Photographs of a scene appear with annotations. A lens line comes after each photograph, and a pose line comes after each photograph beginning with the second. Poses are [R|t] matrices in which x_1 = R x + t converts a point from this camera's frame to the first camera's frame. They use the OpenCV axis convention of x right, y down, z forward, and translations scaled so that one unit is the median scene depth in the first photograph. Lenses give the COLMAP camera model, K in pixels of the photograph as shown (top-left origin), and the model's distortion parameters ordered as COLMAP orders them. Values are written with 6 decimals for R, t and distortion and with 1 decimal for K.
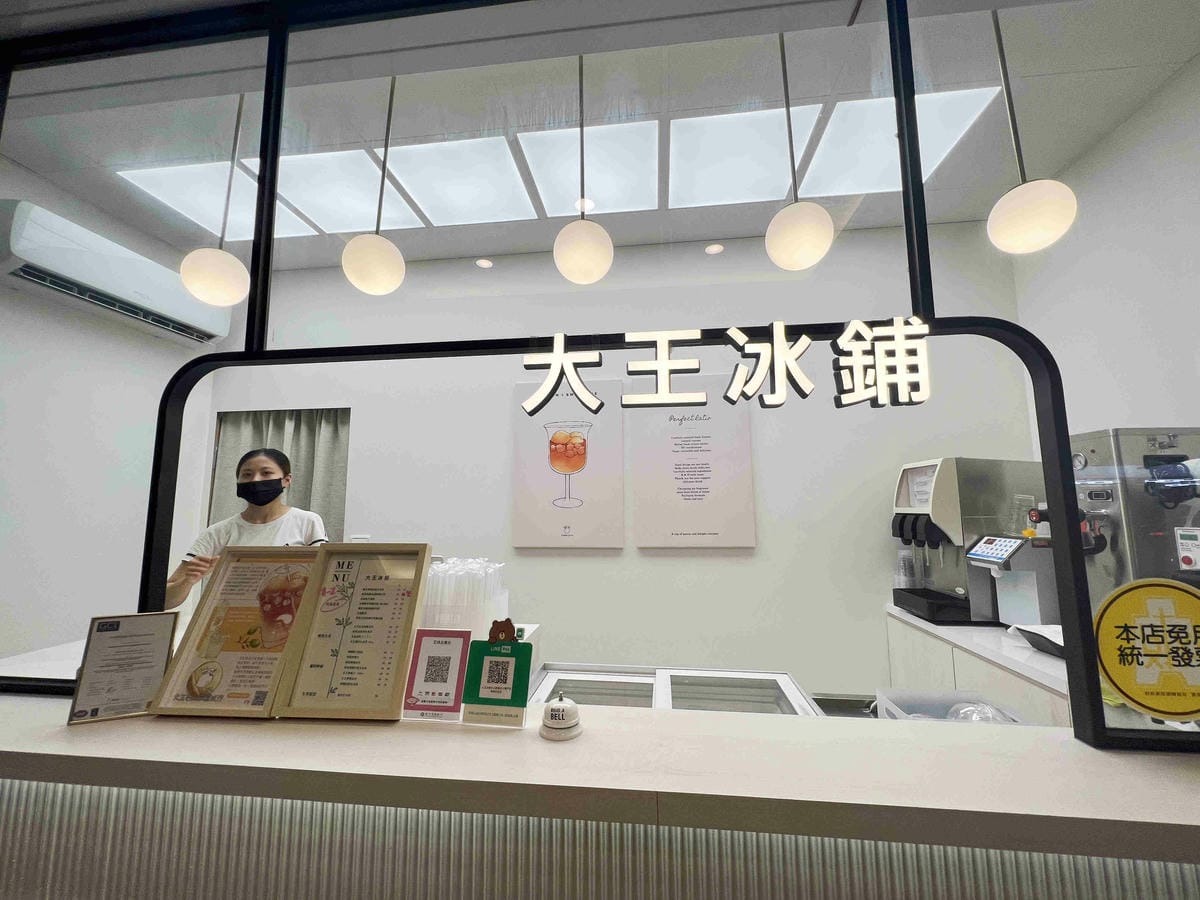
lens RADIAL K [[480.0, 0, 600.0], [0, 480.0, 450.0], [0, 0, 1]] dist [-0.001746, -0.000640]
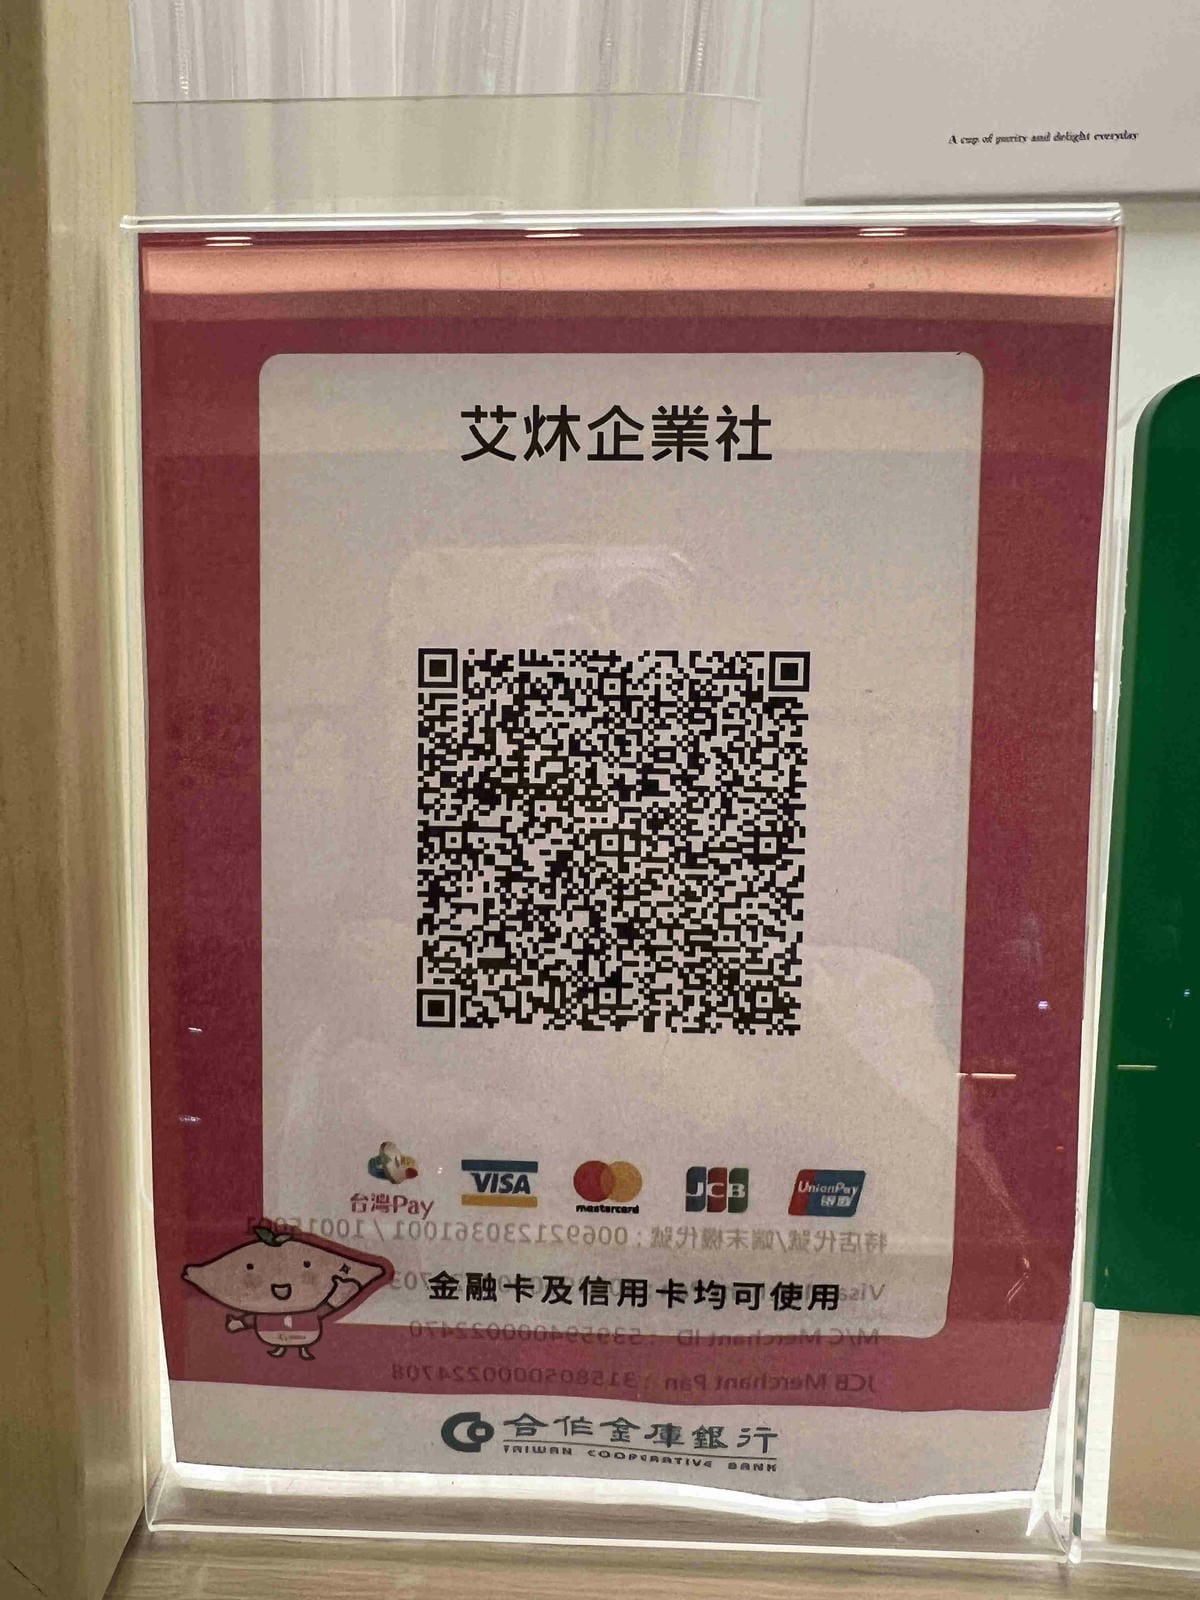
lens RADIAL K [[1209.4, 0, 600.4], [0, 1209.4, 725.6], [0, 0, 1]] dist [-0.001044, 0.001242]
pose [[0.997152, -0.032689, 0.067964, -0.310302], [-0.004791, 0.871902, 0.489656, 0.325279], [-0.075264, -0.488587, 0.869263, 0.772976]]
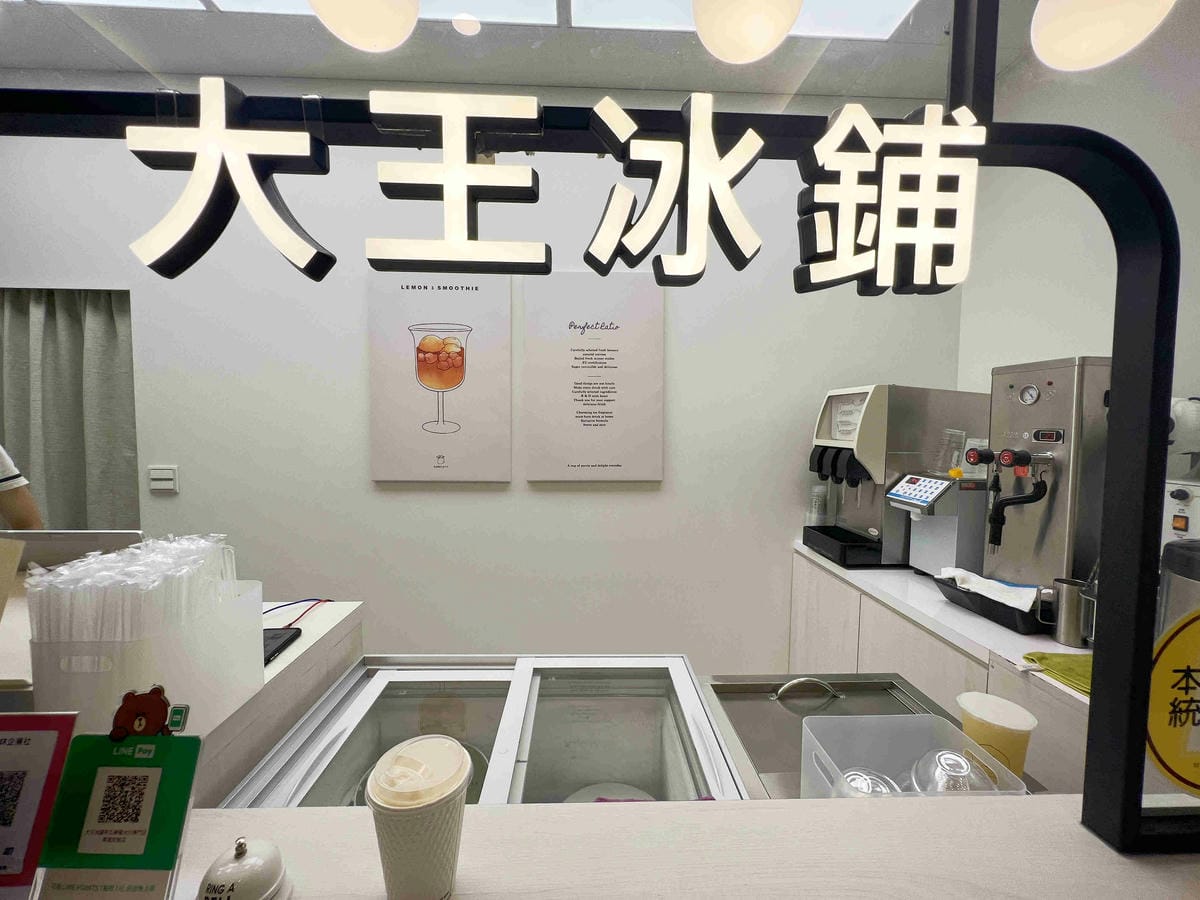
lens RADIAL K [[480.0, 0, 600.0], [0, 480.0, 450.0], [0, 0, 1]] dist [-0.001746, -0.000640]
pose [[0.987049, 0.005426, 0.160329, 0.174558], [-0.033530, 0.984331, 0.173115, -0.001981], [-0.156878, -0.176248, 0.971764, 0.433963]]
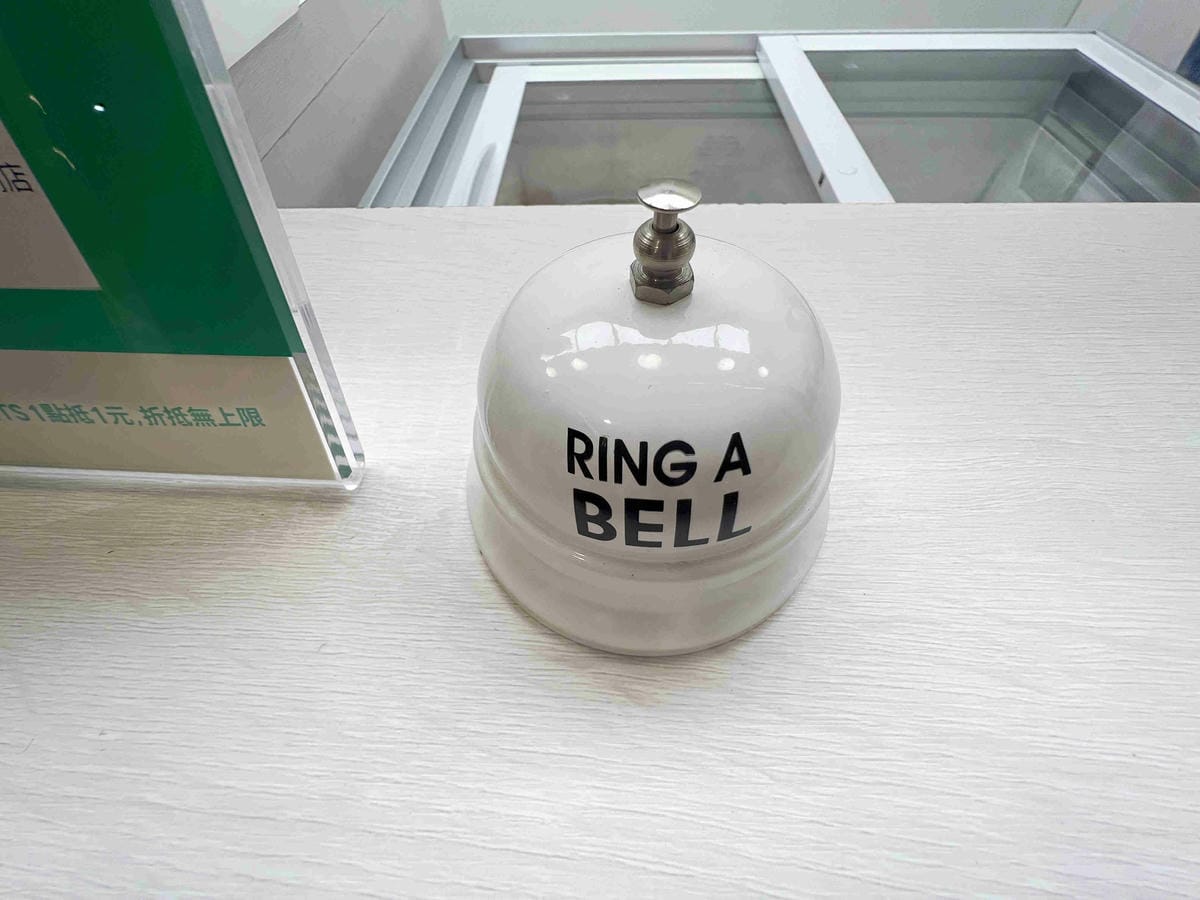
lens RADIAL K [[474.4, 0, 600.0], [0, 474.4, 450.0], [0, 0, 1]] dist [-0.001194, -0.000192]
pose [[0.993441, -0.094762, 0.063994, -0.081817], [-0.012103, 0.469359, 0.882924, 0.381691], [-0.113704, -0.877908, 0.465134, 0.778035]]
